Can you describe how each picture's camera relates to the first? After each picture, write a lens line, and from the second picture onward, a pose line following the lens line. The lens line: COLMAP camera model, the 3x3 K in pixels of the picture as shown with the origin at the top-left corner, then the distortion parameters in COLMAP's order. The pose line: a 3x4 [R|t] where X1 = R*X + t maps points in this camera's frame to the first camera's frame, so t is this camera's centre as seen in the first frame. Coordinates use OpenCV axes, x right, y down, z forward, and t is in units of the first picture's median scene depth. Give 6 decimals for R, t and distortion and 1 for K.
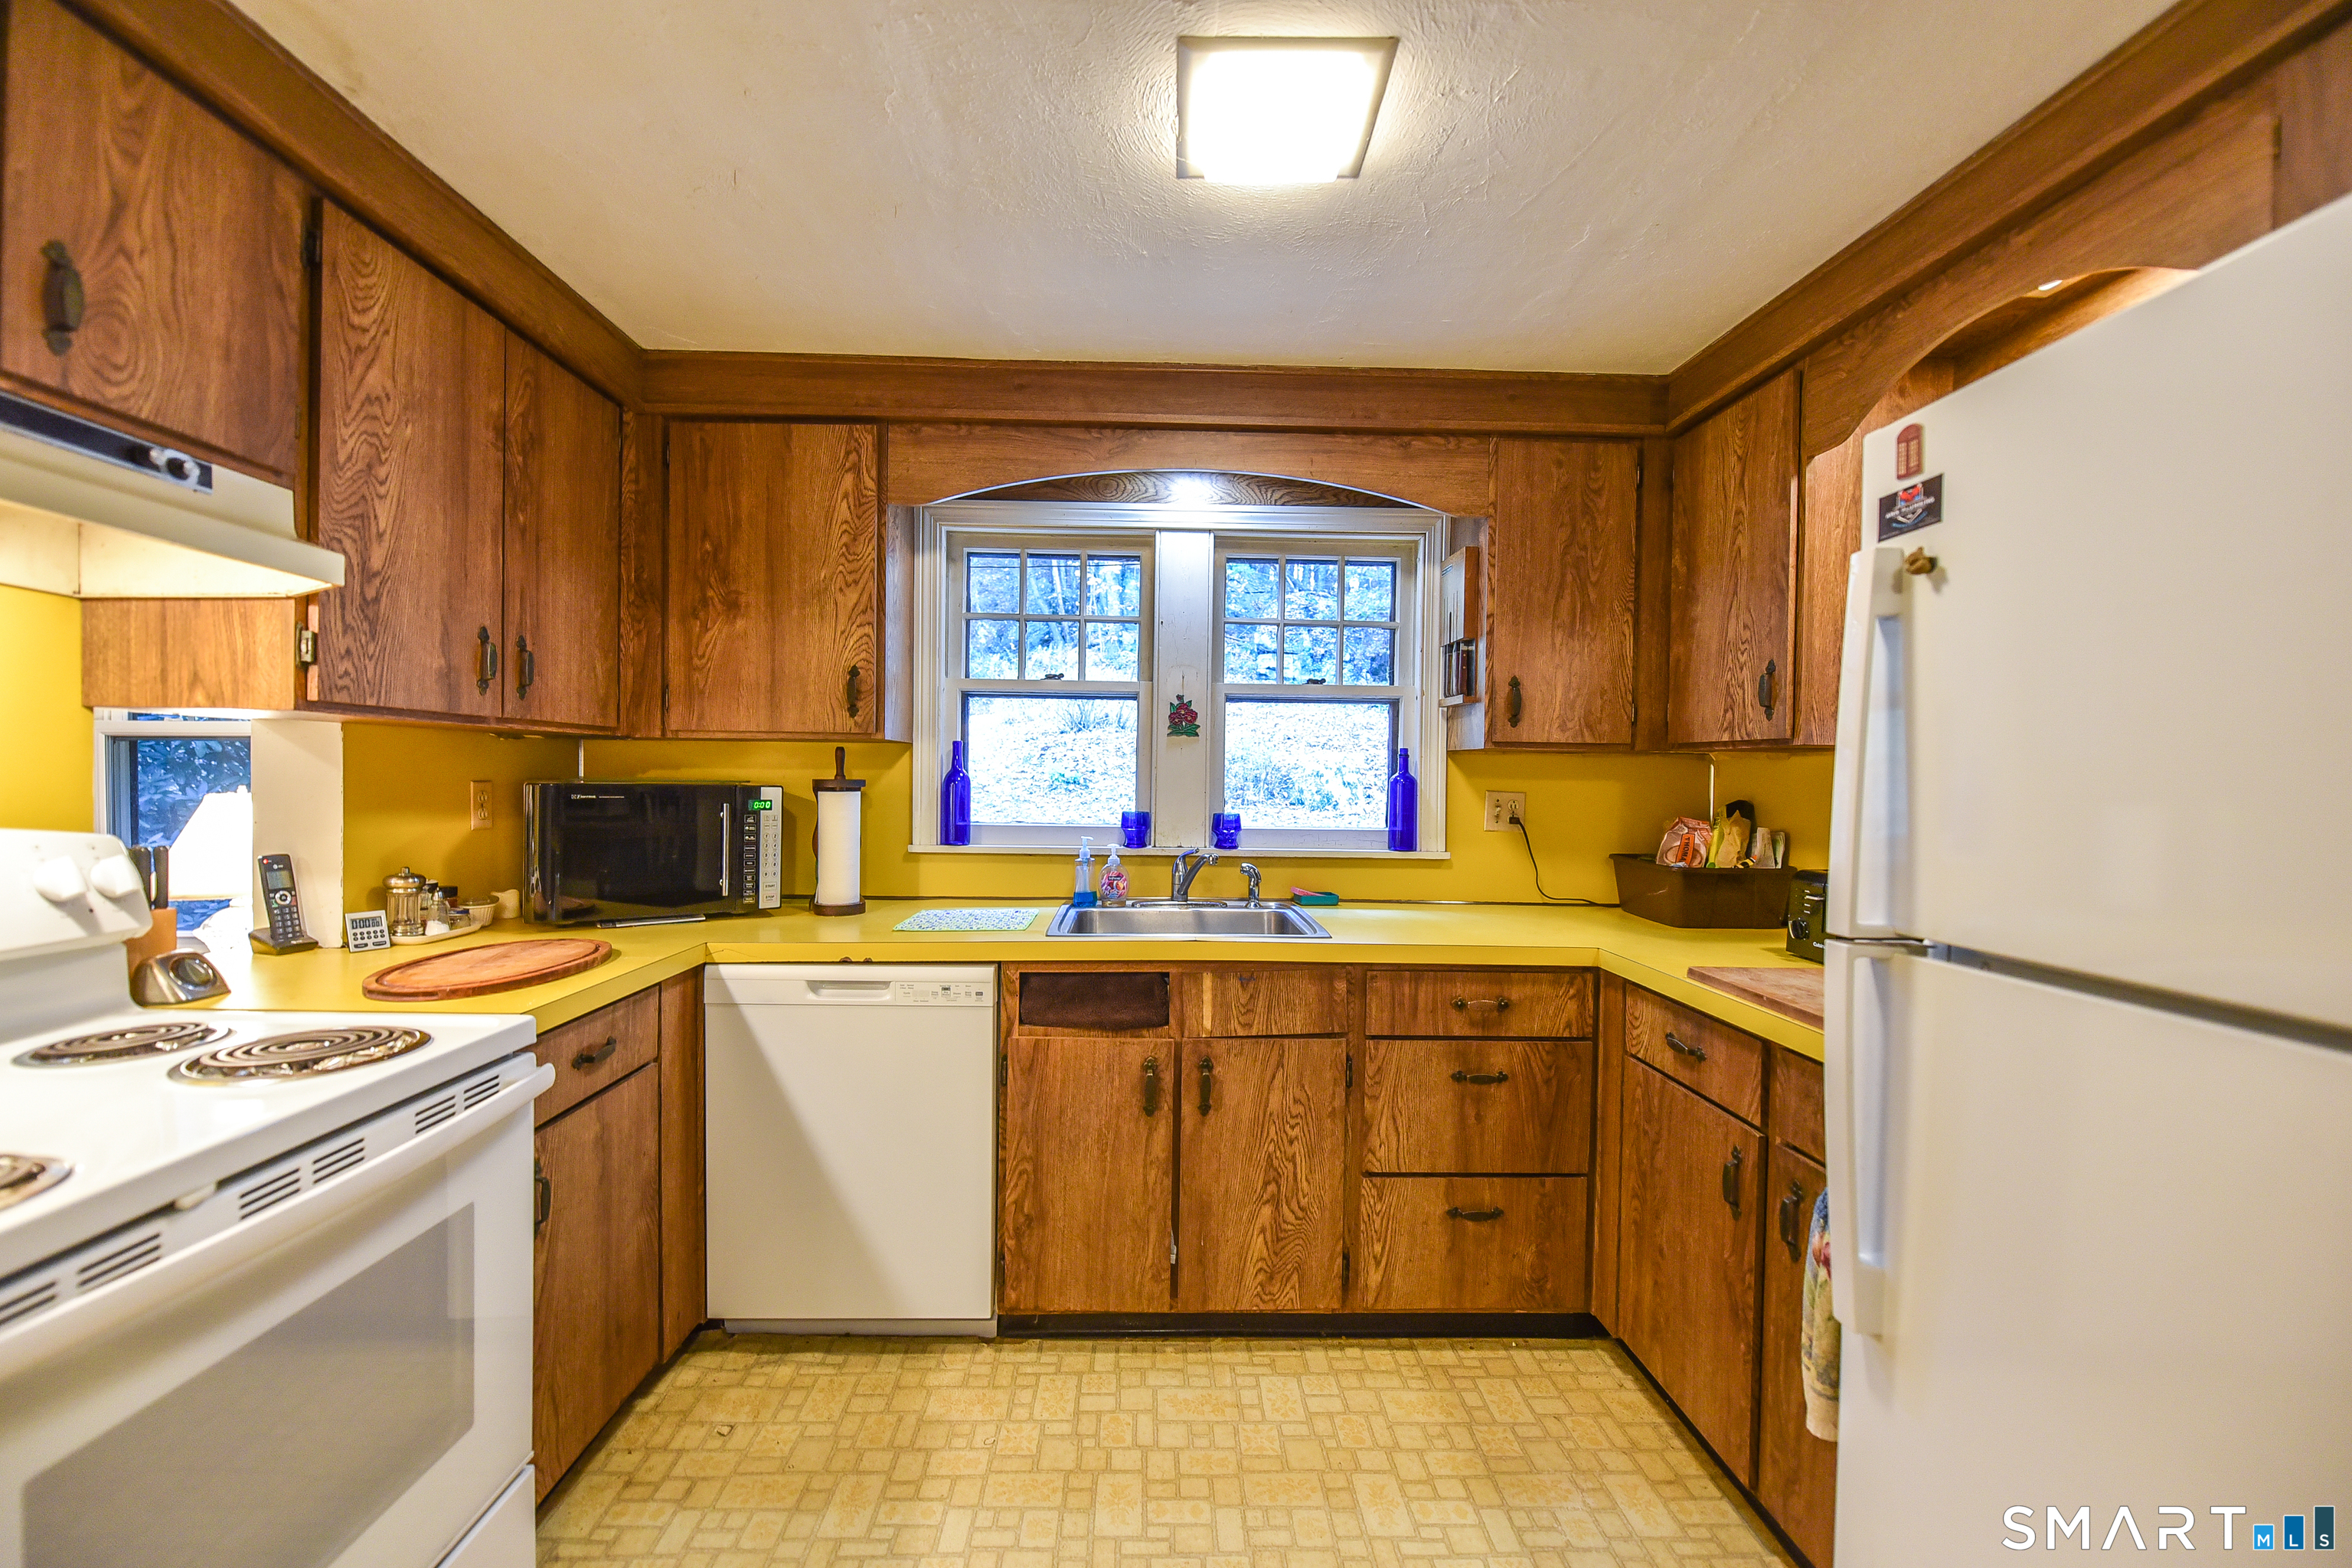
lens RADIAL K [[949.8, 0, 1179.8], [0, 949.8, 790.1], [0, 0, 1]] dist [-0.000883, -0.003030]
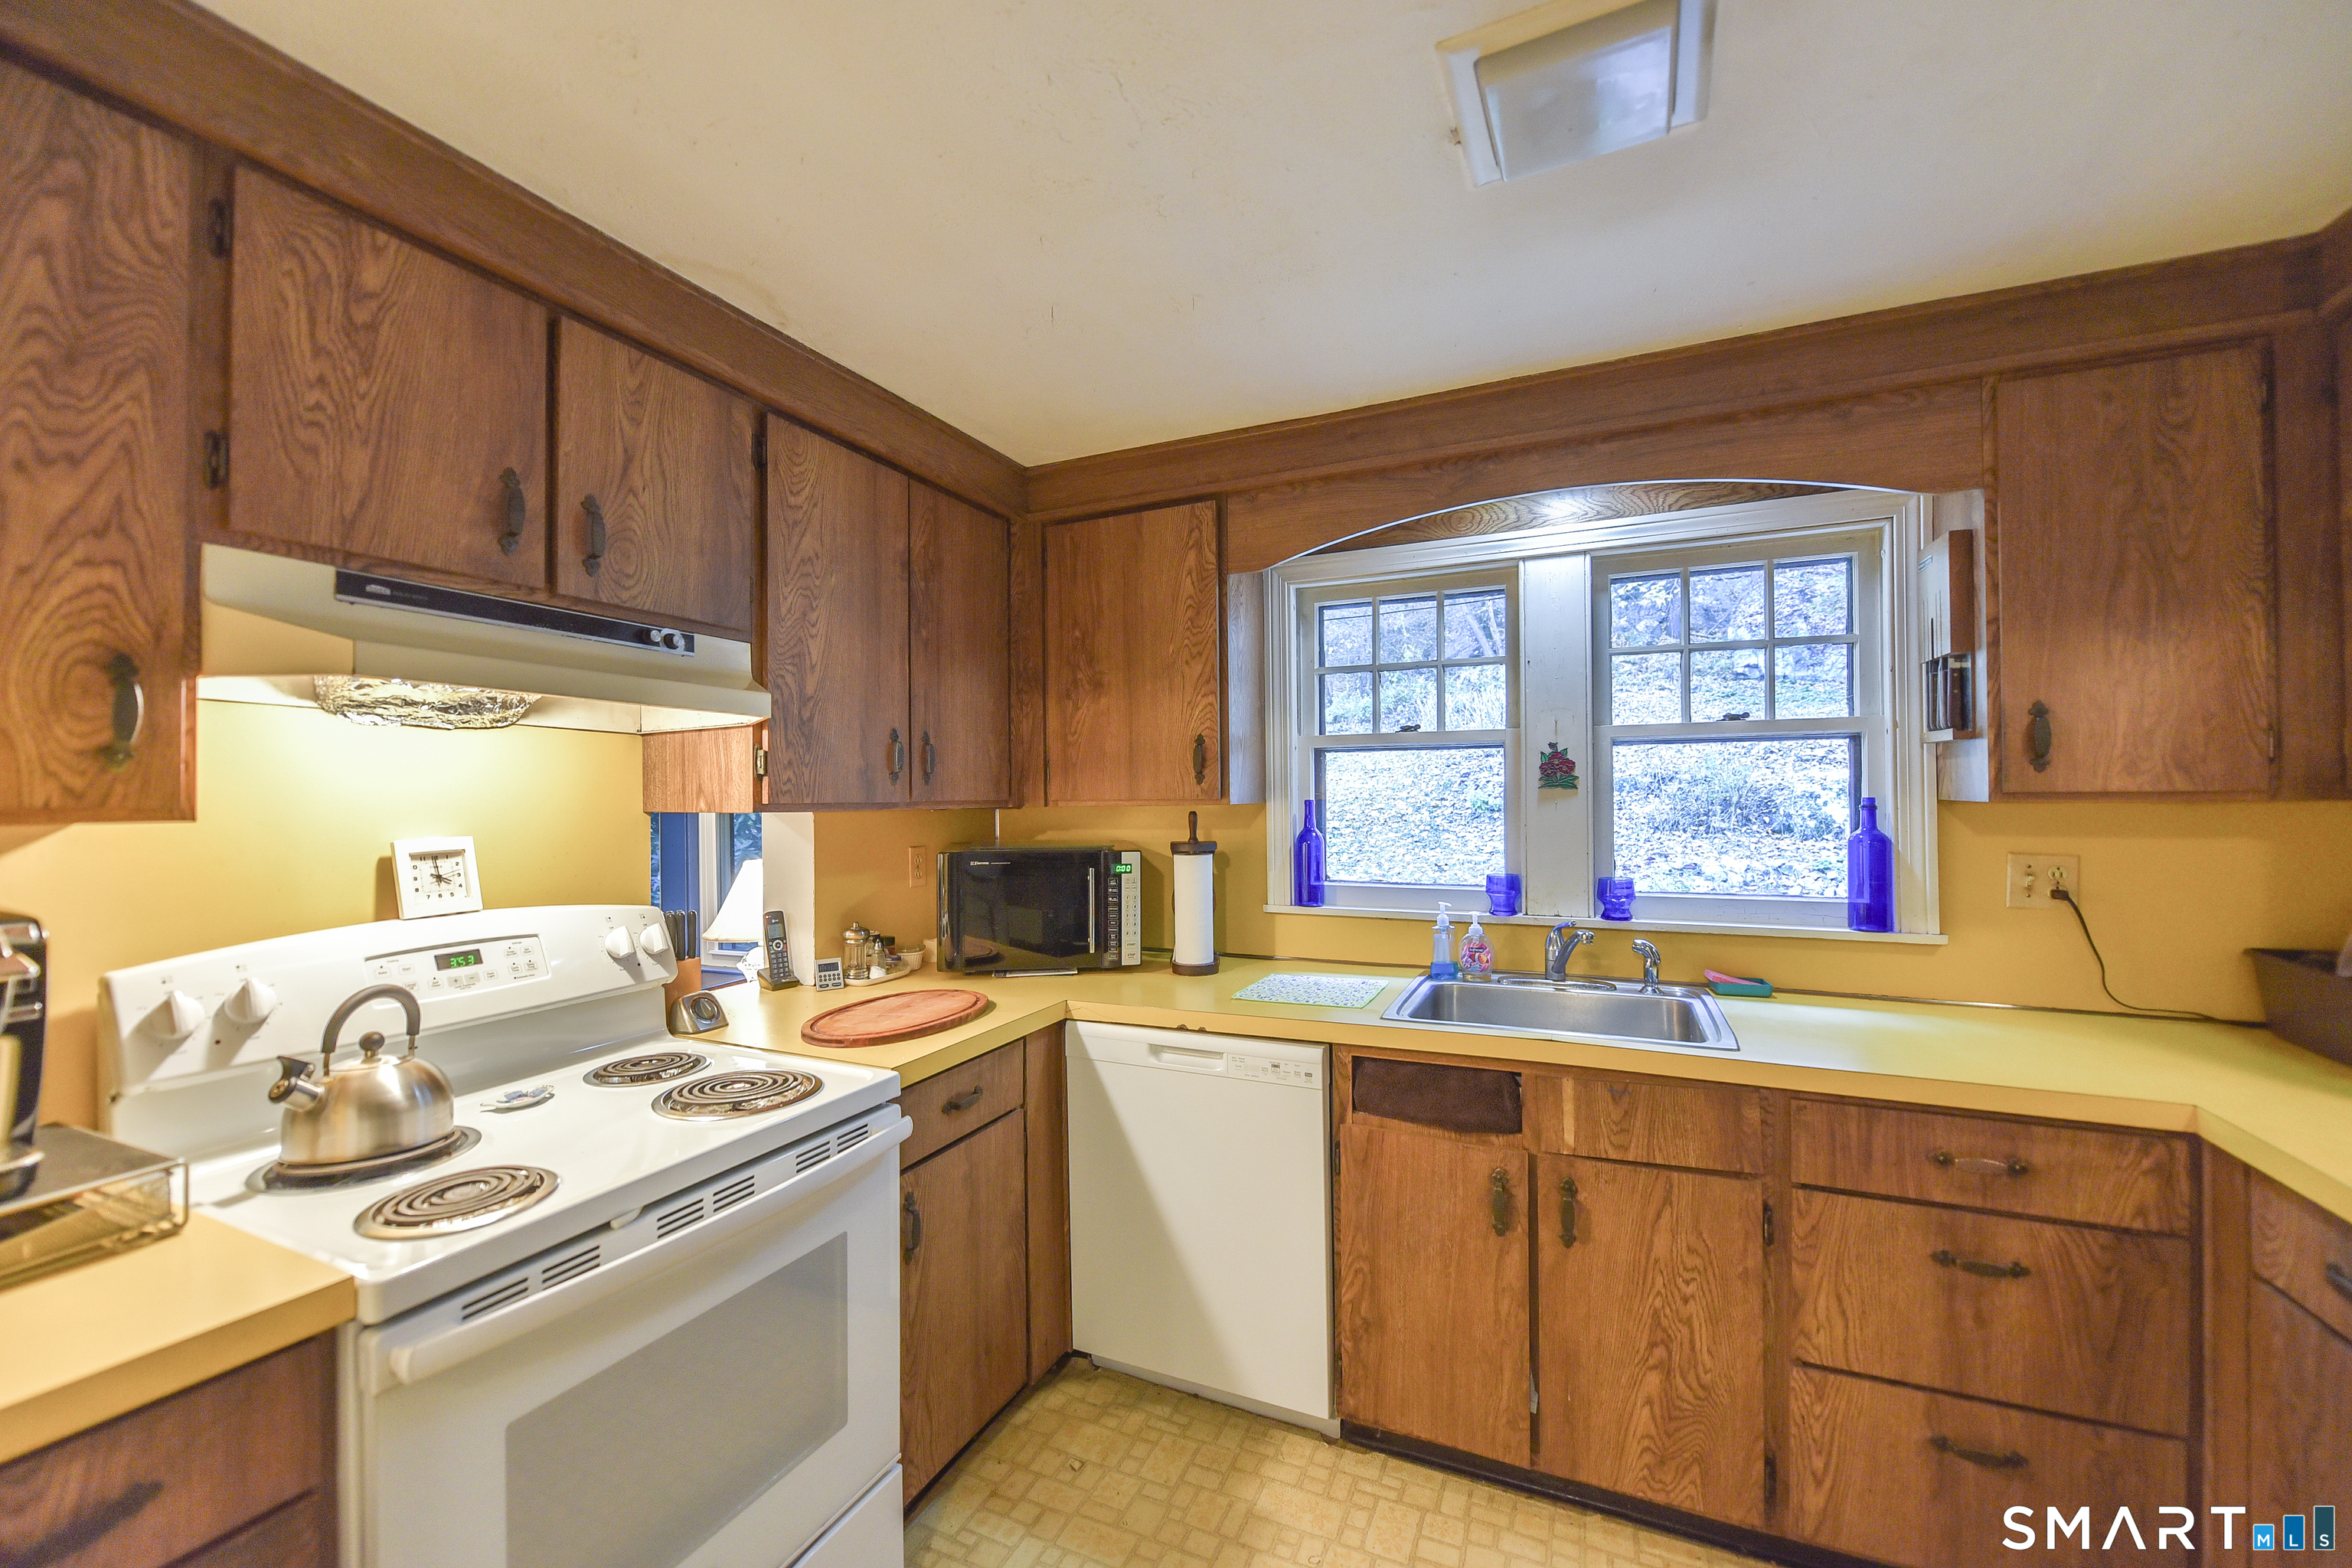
lens RADIAL K [[949.8, 0, 1167.3], [0, 949.8, 786.5], [0, 0, 1]] dist [-0.000883, -0.003030]
pose [[0.891507, -0.024316, -0.452354, 0.099876], [0.013823, 0.999554, -0.026486, -0.052117], [0.452796, 0.017359, 0.891445, 0.070920]]
